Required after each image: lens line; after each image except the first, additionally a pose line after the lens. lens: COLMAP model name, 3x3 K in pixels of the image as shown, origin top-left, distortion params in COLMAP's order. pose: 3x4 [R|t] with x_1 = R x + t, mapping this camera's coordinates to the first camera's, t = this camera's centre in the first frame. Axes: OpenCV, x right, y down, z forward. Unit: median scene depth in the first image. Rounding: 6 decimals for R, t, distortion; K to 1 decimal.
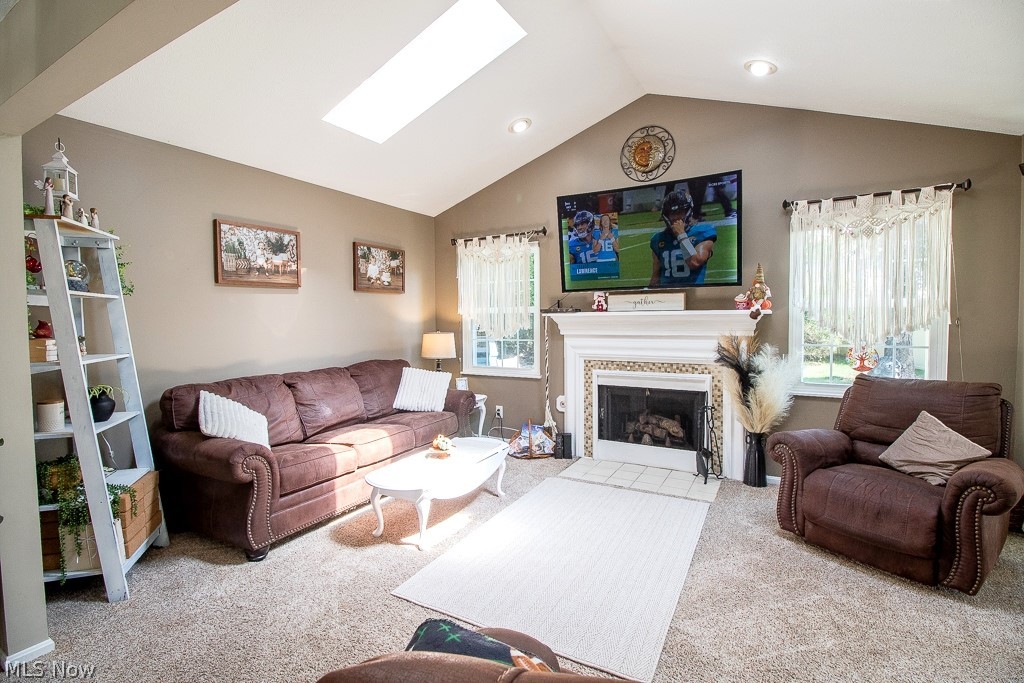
lens RADIAL K [[473.1, 0, 514.6], [0, 473.1, 338.1], [0, 0, 1]] dist [0.003552, -0.015690]
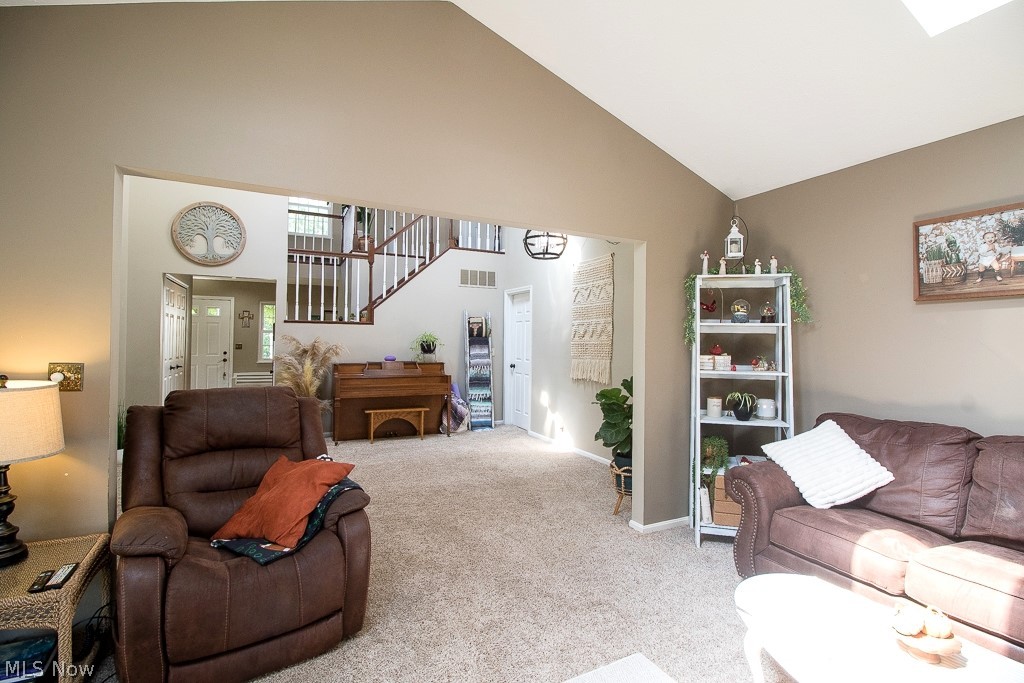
lens RADIAL K [[473.1, 0, 514.6], [0, 473.1, 338.1], [0, 0, 1]] dist [0.003552, -0.015690]
pose [[-0.521218, -0.006678, -0.853397, 0.368490], [-0.040162, 0.999053, 0.016711, -0.034771], [0.852478, 0.042984, -0.520993, 0.744269]]
